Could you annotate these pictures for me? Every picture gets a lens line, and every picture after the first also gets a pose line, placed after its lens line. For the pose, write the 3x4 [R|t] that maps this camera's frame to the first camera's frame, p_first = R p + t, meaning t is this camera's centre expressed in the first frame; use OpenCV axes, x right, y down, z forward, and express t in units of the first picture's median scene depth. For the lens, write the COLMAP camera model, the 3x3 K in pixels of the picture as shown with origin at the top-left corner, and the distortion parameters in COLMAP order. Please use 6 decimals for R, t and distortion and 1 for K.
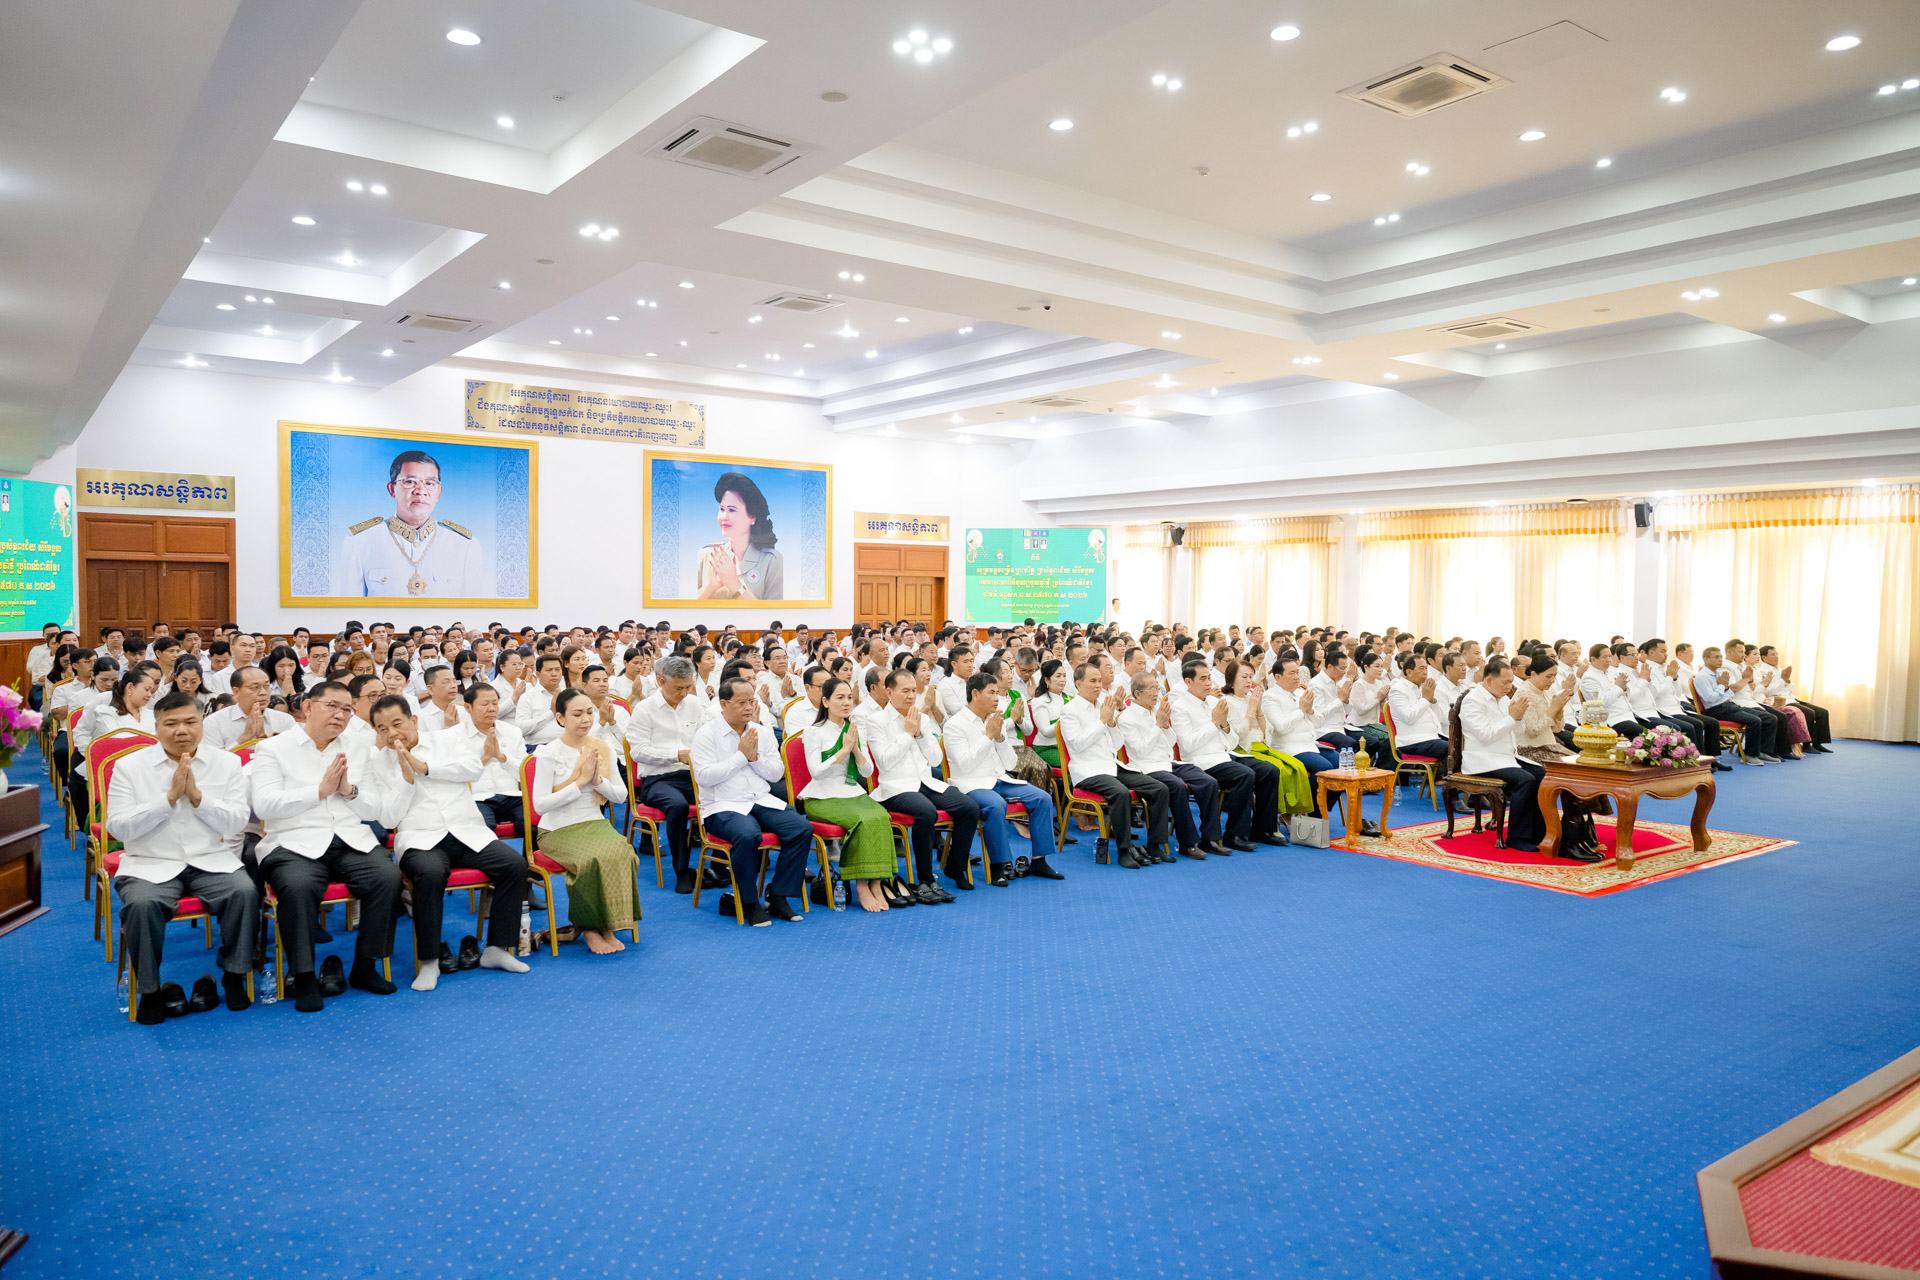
lens RADIAL K [[1294.1, 0, 946.1], [0, 1294.1, 643.8], [0, 0, 1]] dist [0.003302, 0.001967]
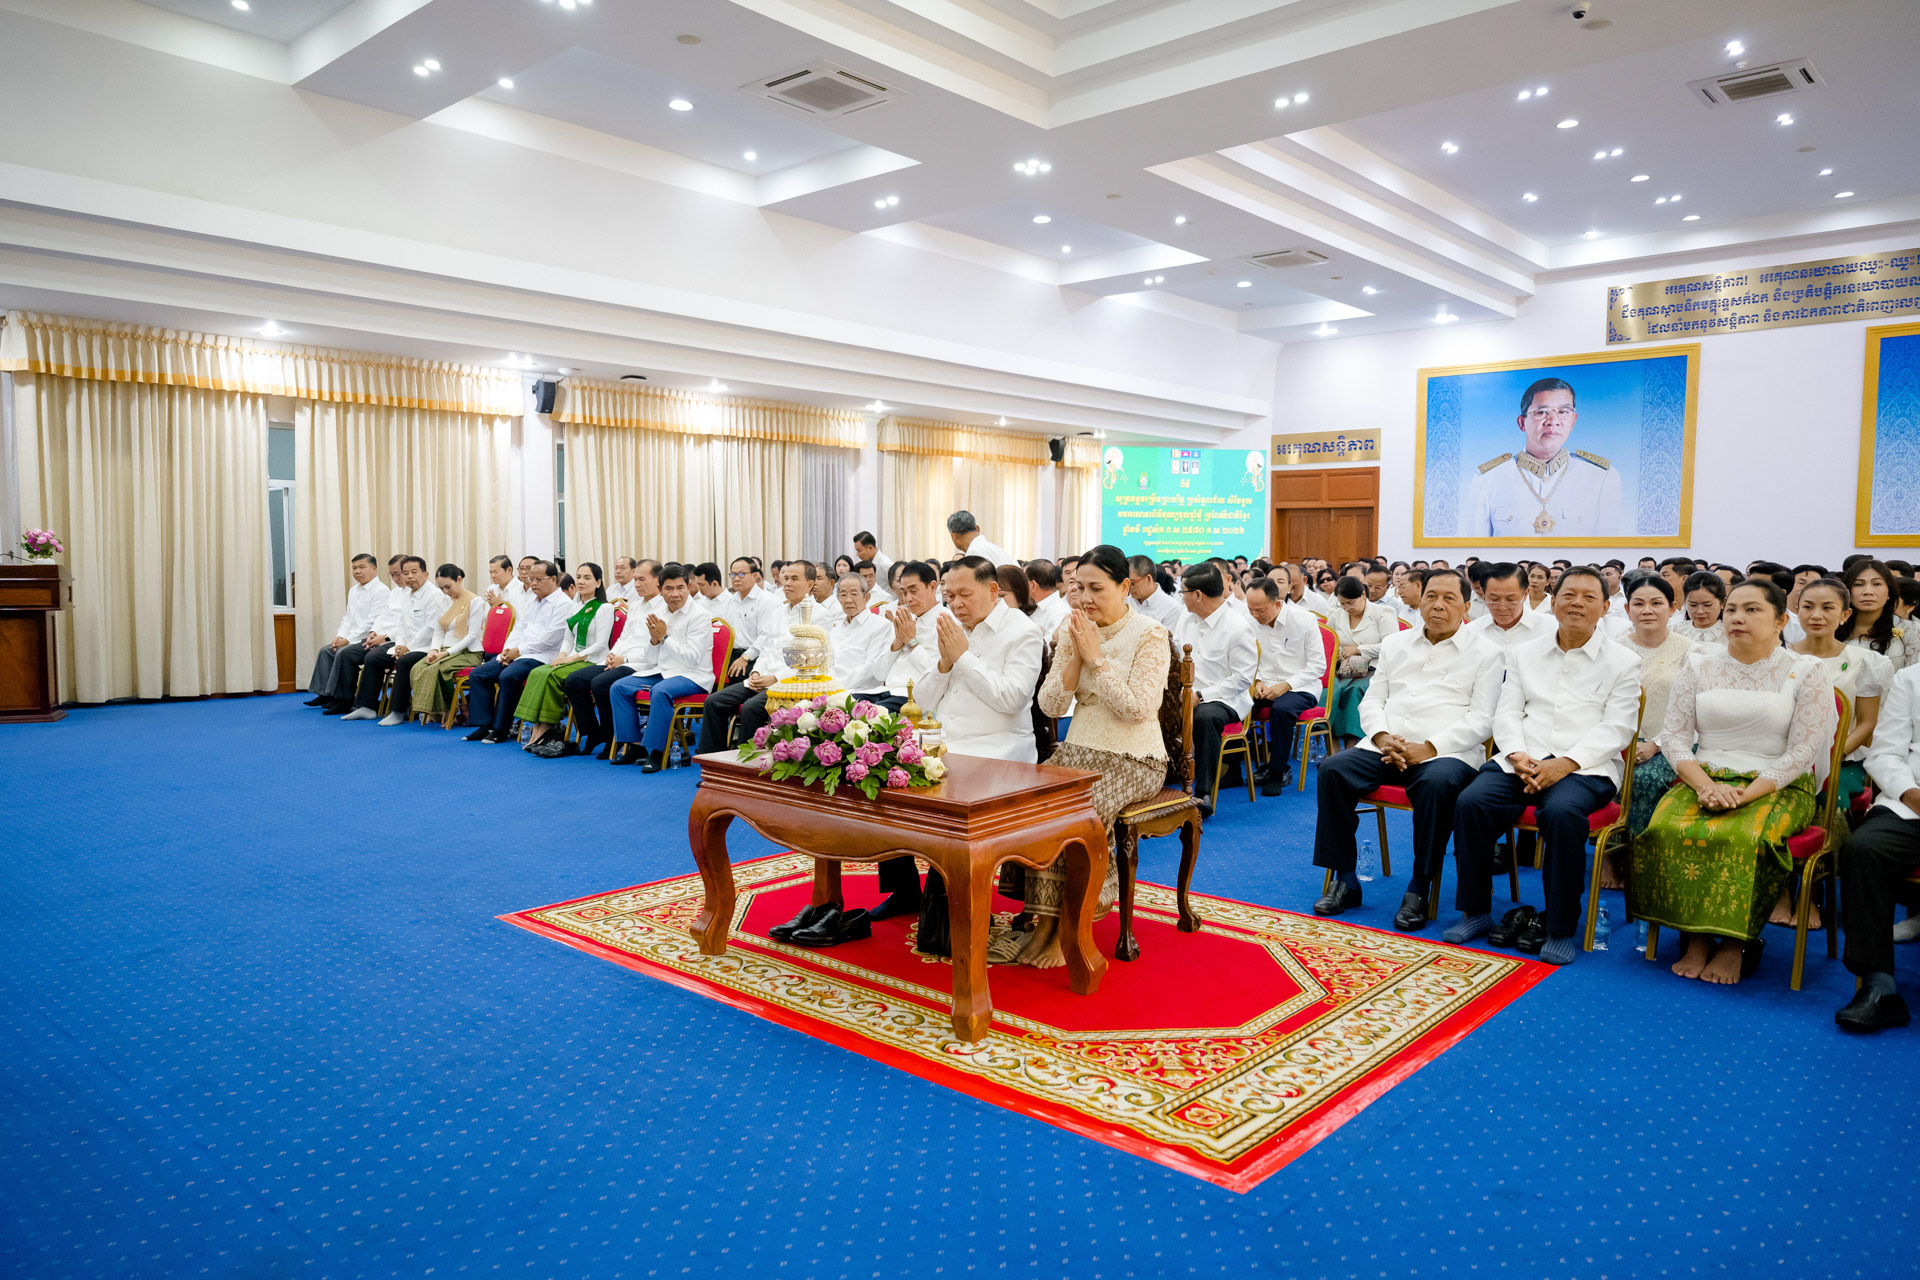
lens RADIAL K [[1294.1, 0, 959.8], [0, 1294.1, 639.3], [0, 0, 1]] dist [0.003302, 0.001967]
pose [[0.202746, 0.055239, -0.977672, 0.399793], [-0.039228, 0.998064, 0.048256, 0.008831], [0.978445, 0.028569, 0.204521, 0.382318]]
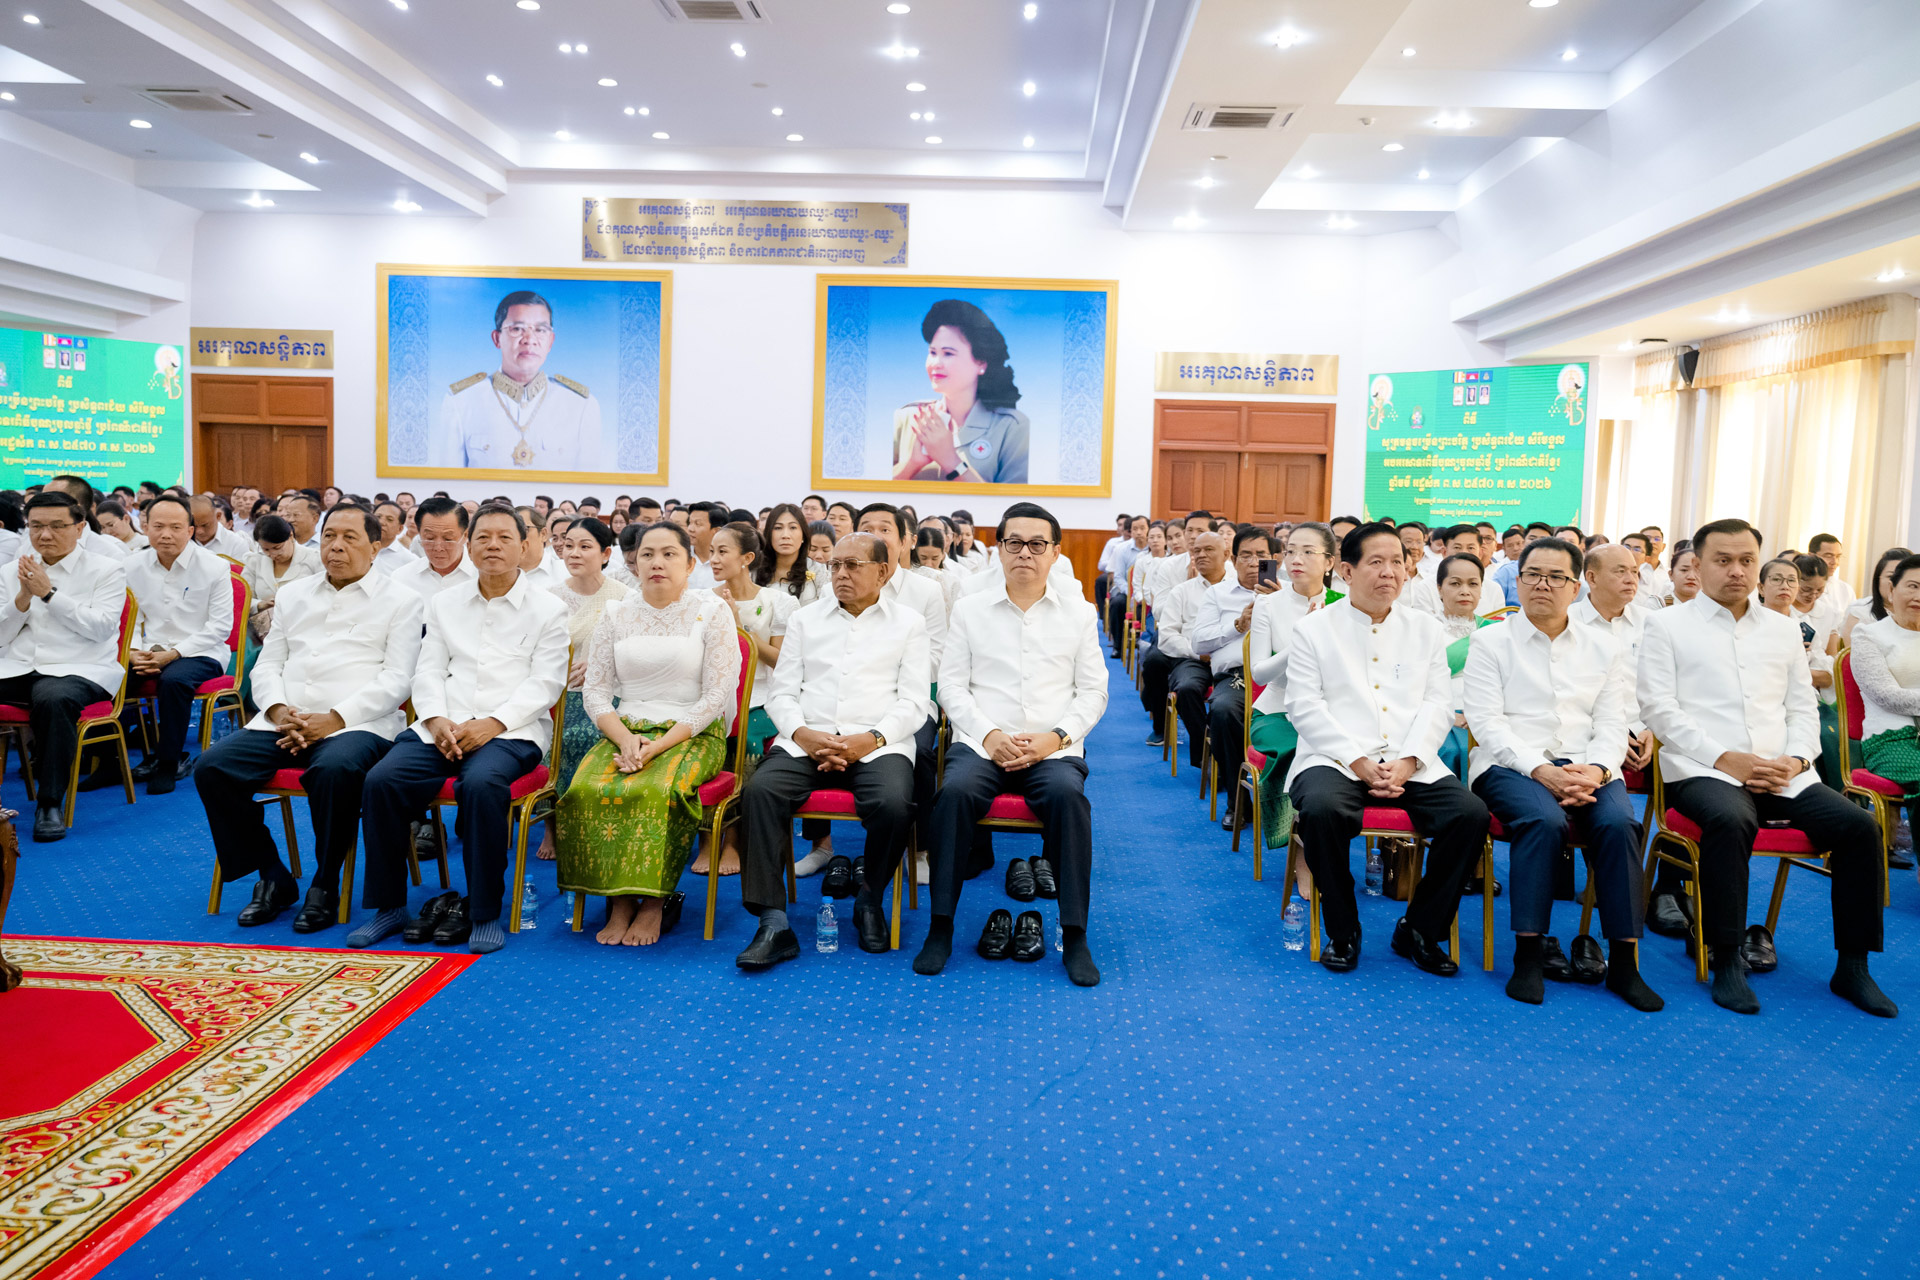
lens RADIAL K [[1533.7, 0, 947.8], [0, 1533.7, 630.7], [0, 0, 1]] dist [-0.006960, 0.009148]
pose [[0.773054, 0.064916, -0.631010, 0.405021], [-0.045241, 0.997859, 0.047231, 0.008020], [0.632725, -0.007965, 0.774336, 0.393033]]
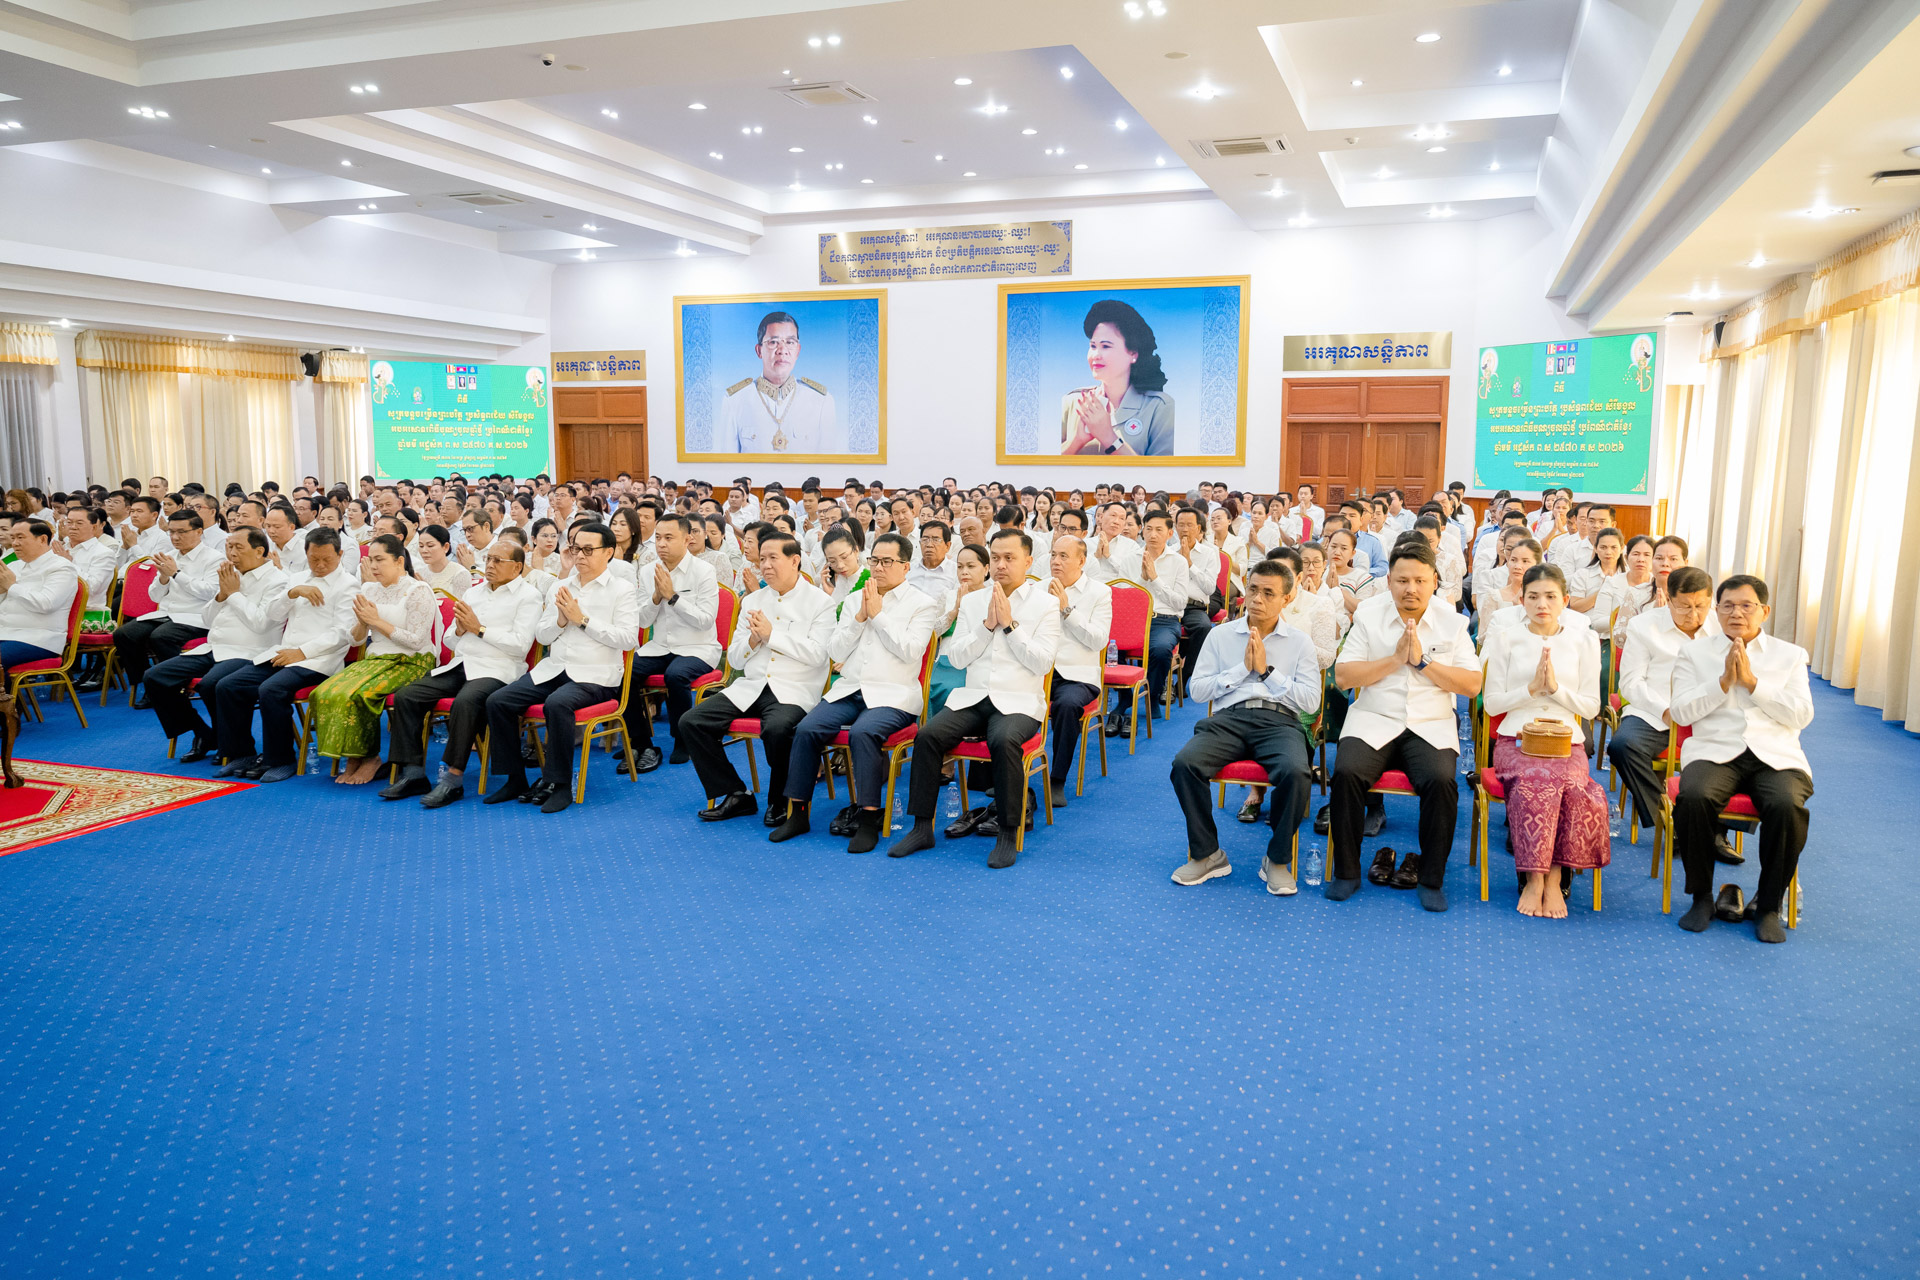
lens RADIAL K [[1385.7, 0, 962.7], [0, 1385.7, 644.8], [0, 0, 1]] dist [-0.005447, 0.010535]
pose [[0.555871, 0.108899, -0.824105, 0.588873], [-0.029610, 0.993347, 0.111291, -0.010540], [0.830741, -0.037462, 0.555397, 0.468723]]
